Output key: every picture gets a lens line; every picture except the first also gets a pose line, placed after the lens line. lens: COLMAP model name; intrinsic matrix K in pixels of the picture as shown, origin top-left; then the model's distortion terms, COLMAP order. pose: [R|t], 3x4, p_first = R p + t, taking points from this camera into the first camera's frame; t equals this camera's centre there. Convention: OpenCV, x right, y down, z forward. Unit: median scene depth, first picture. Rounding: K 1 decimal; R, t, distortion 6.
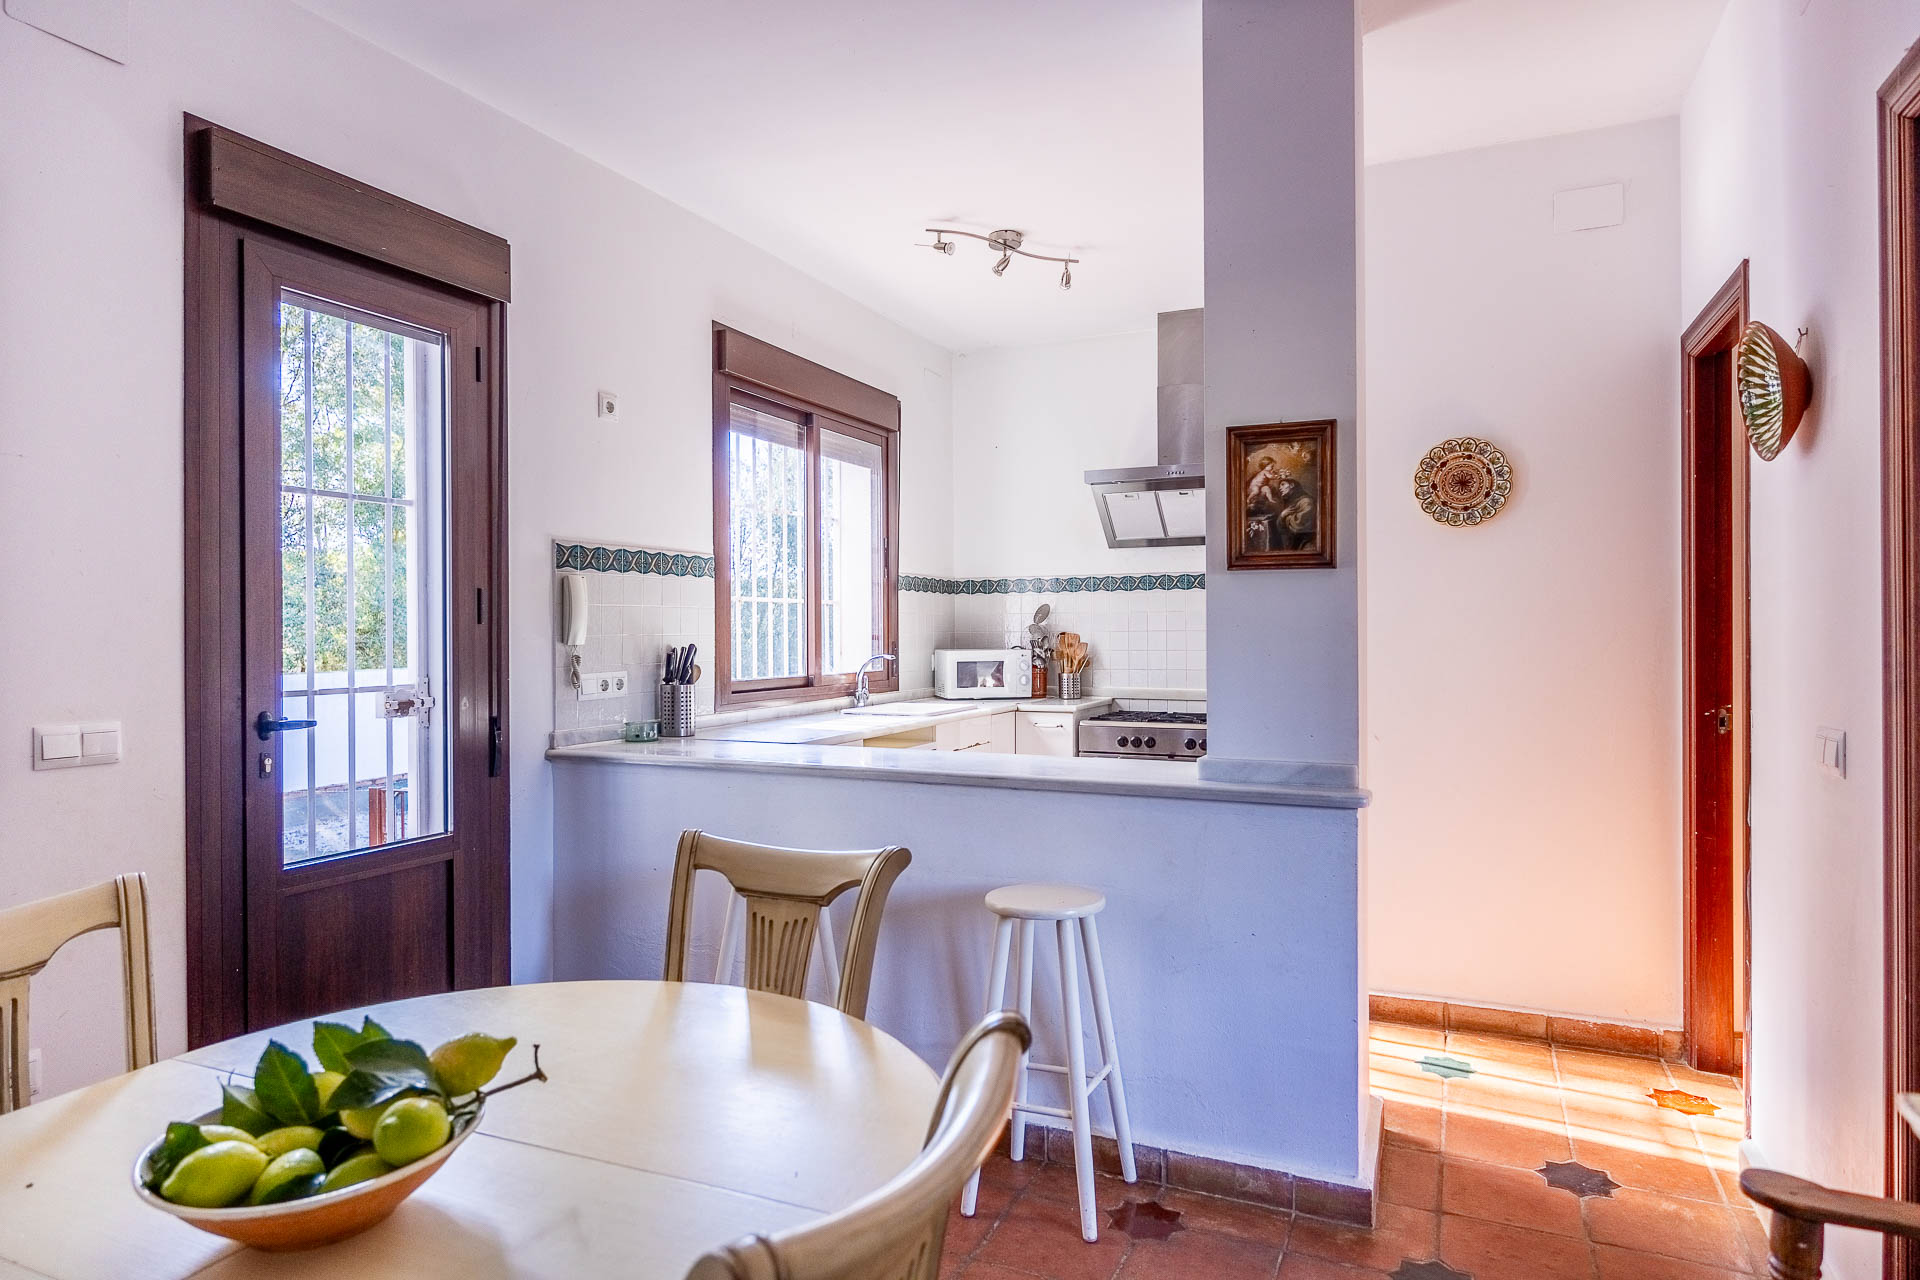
lens RADIAL K [[1081.9, 0, 960.7], [0, 1081.9, 633.3], [0, 0, 1]] dist [-0.005132, -0.000645]
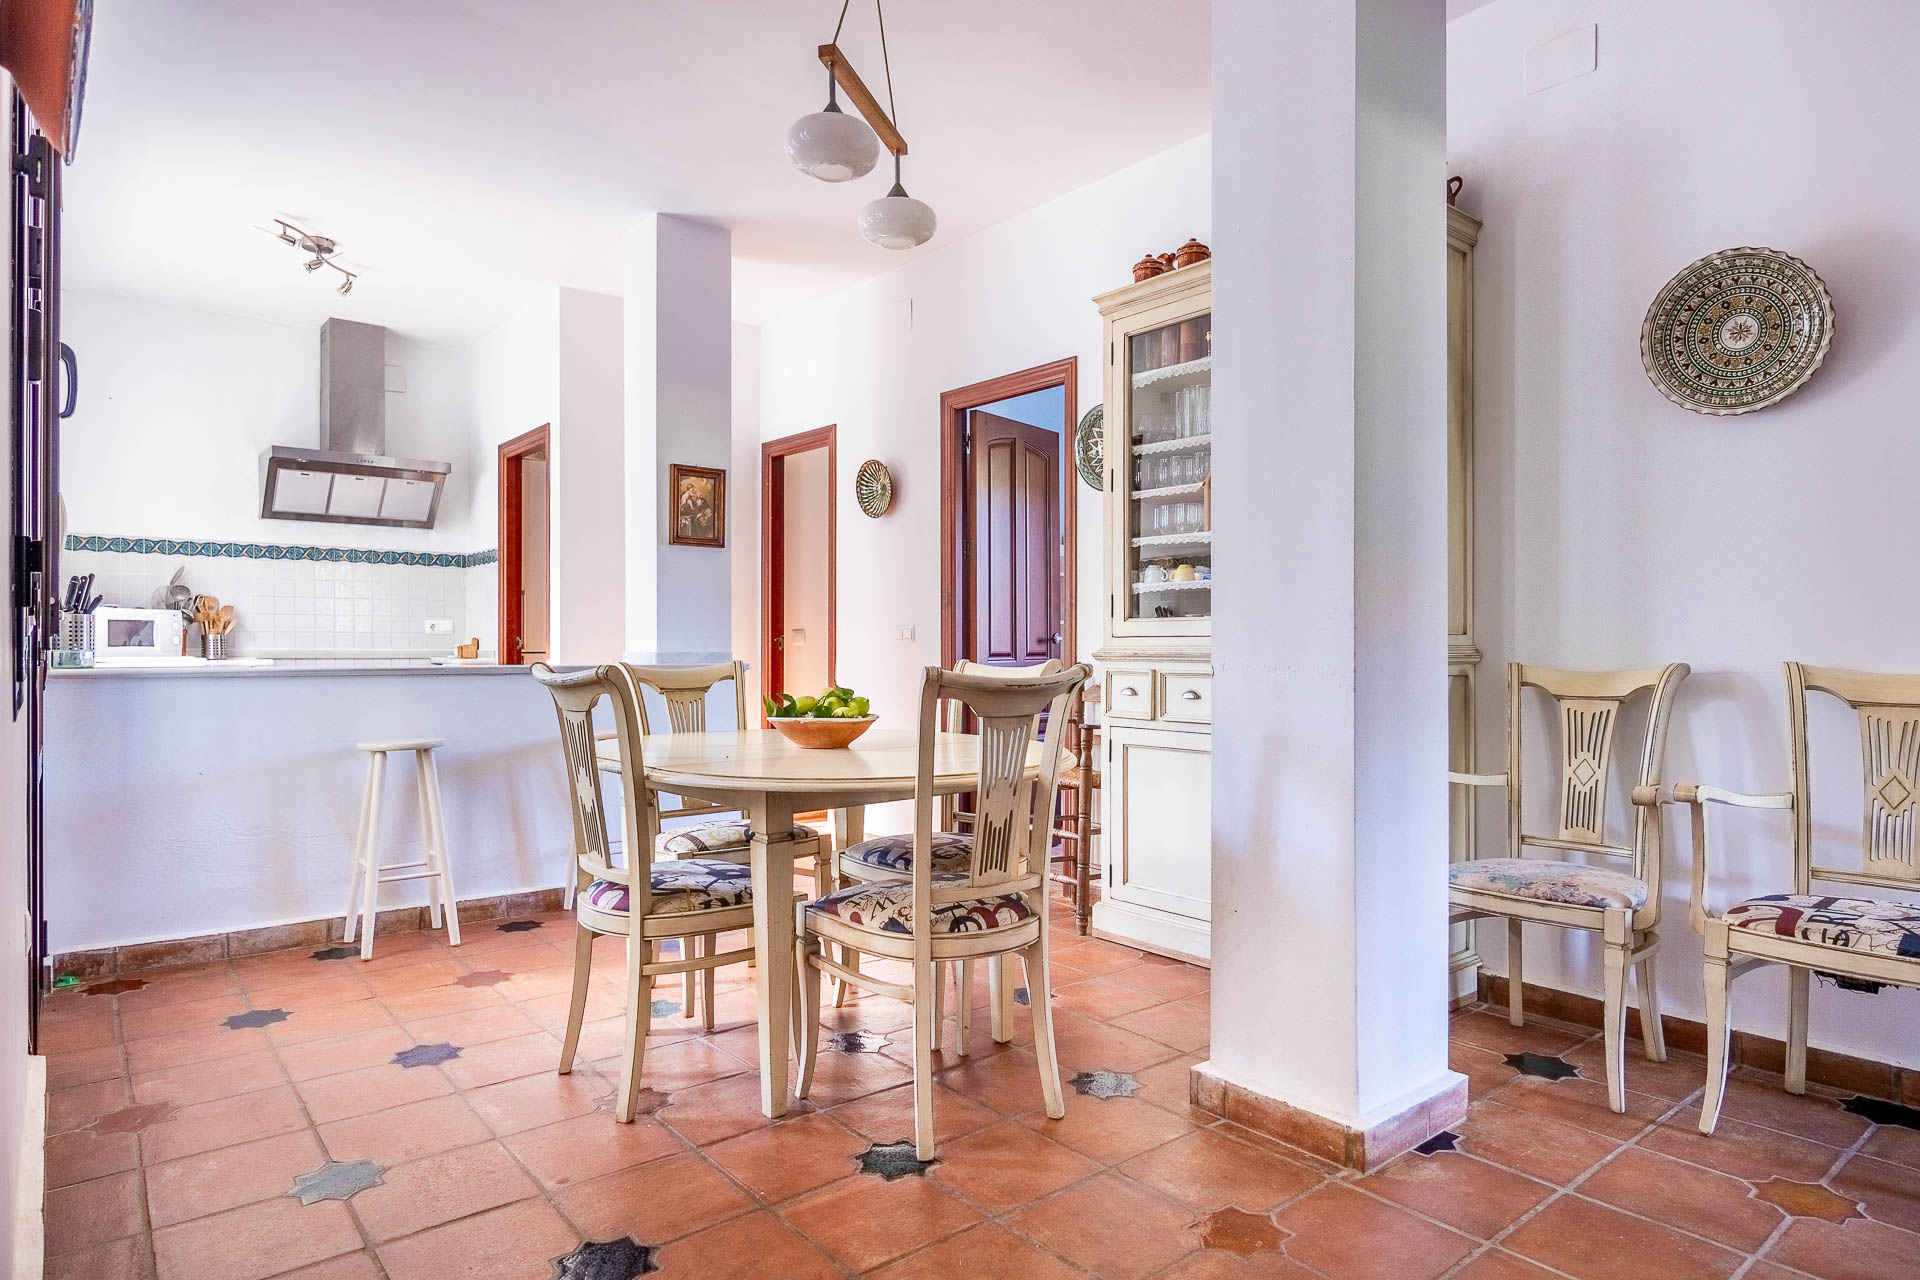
lens RADIAL K [[1081.9, 0, 963.8], [0, 1081.9, 641.9], [0, 0, 1]] dist [-0.005132, -0.000645]
pose [[0.446167, 0.004931, 0.894936, -1.119247], [0.000441, 0.999983, -0.005730, 0.110986], [-0.894950, 0.002951, 0.446157, -0.211747]]
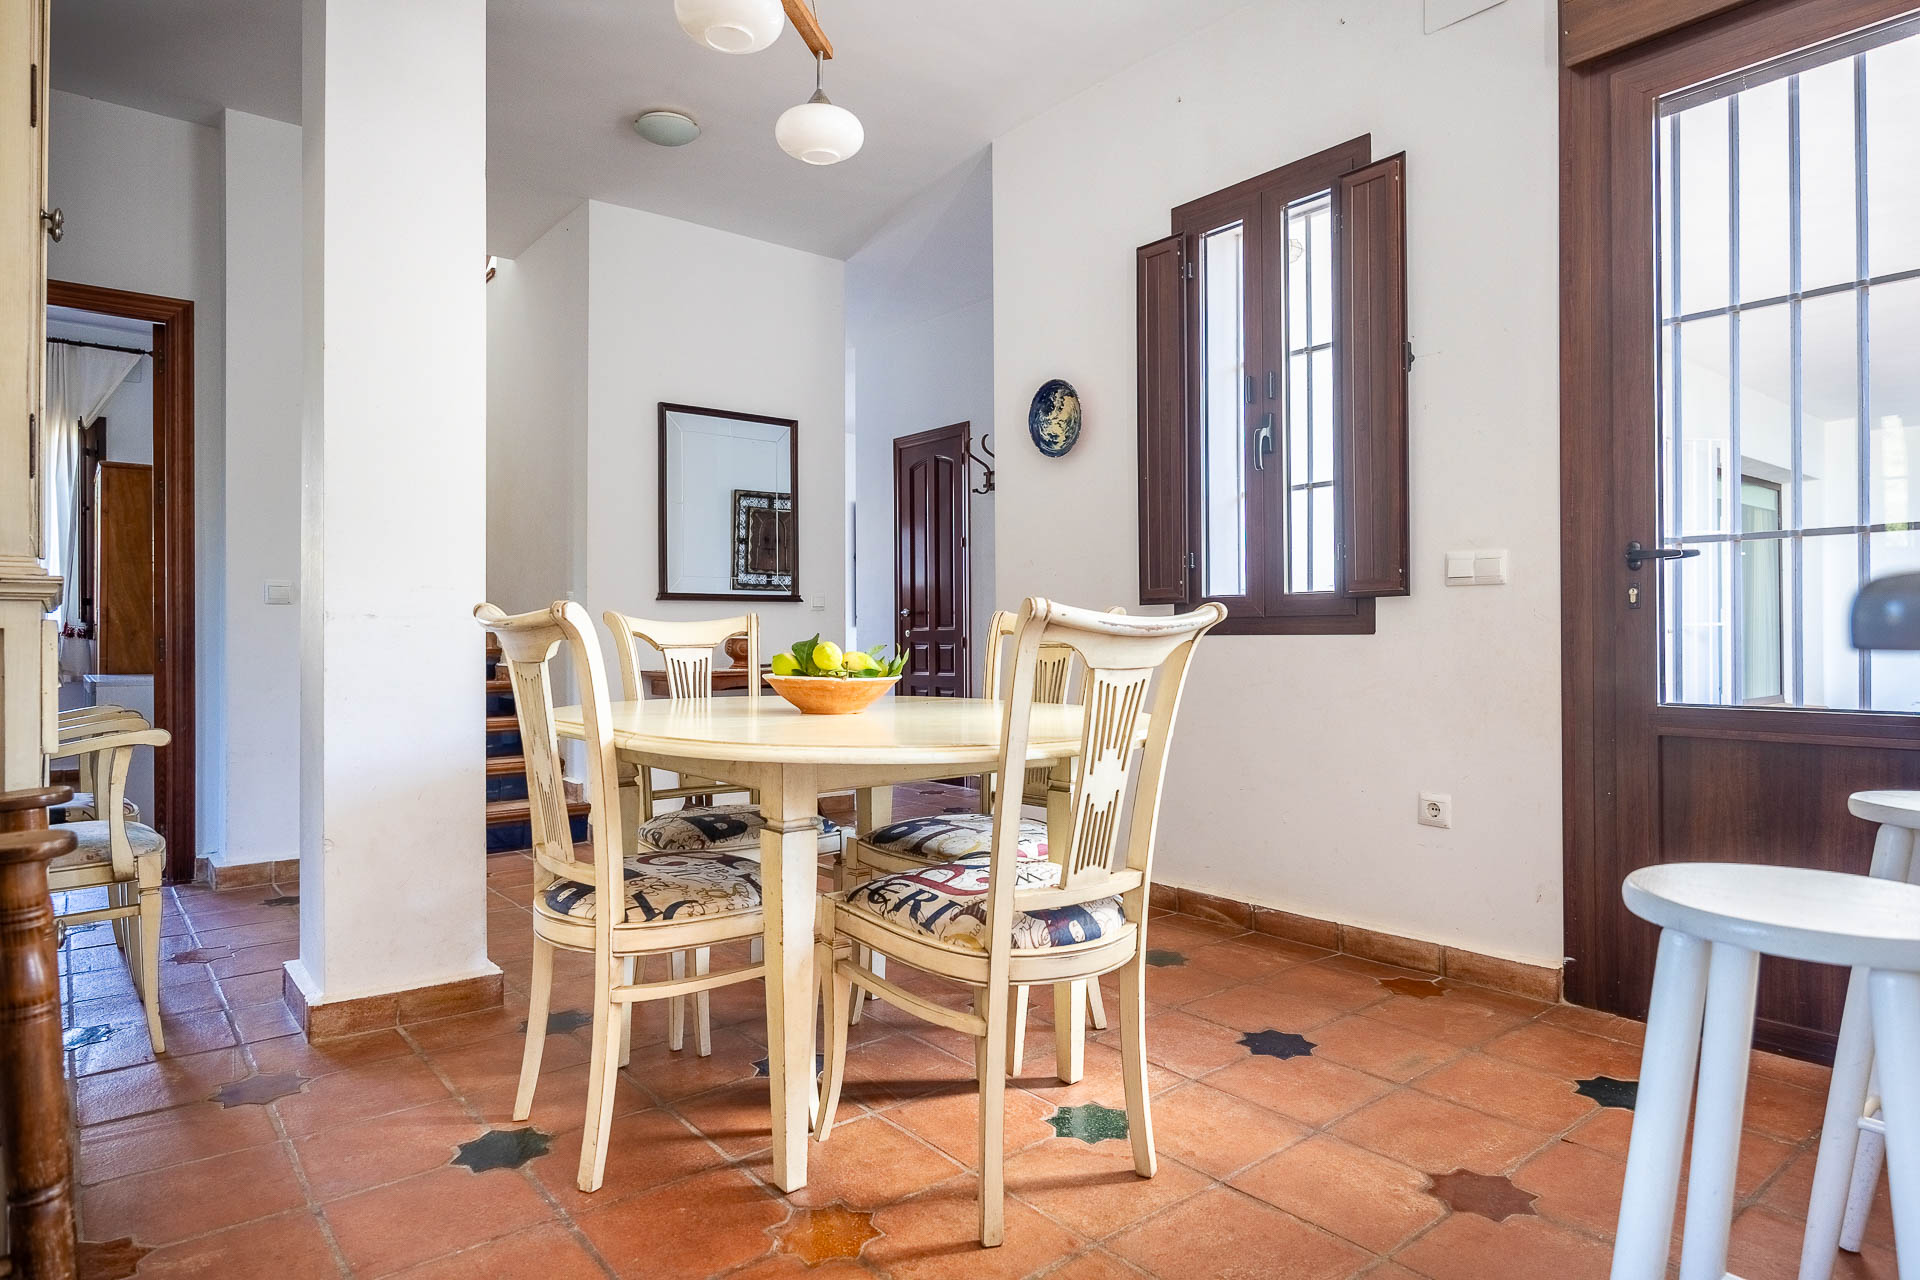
lens RADIAL K [[1081.9, 0, 963.3], [0, 1081.9, 637.9], [0, 0, 1]] dist [-0.005132, -0.000645]
pose [[-0.441058, 0.005917, -0.897459, 0.508945], [0.002085, 0.999982, 0.005568, 0.152349], [0.897476, 0.000585, -0.441062, 0.873264]]
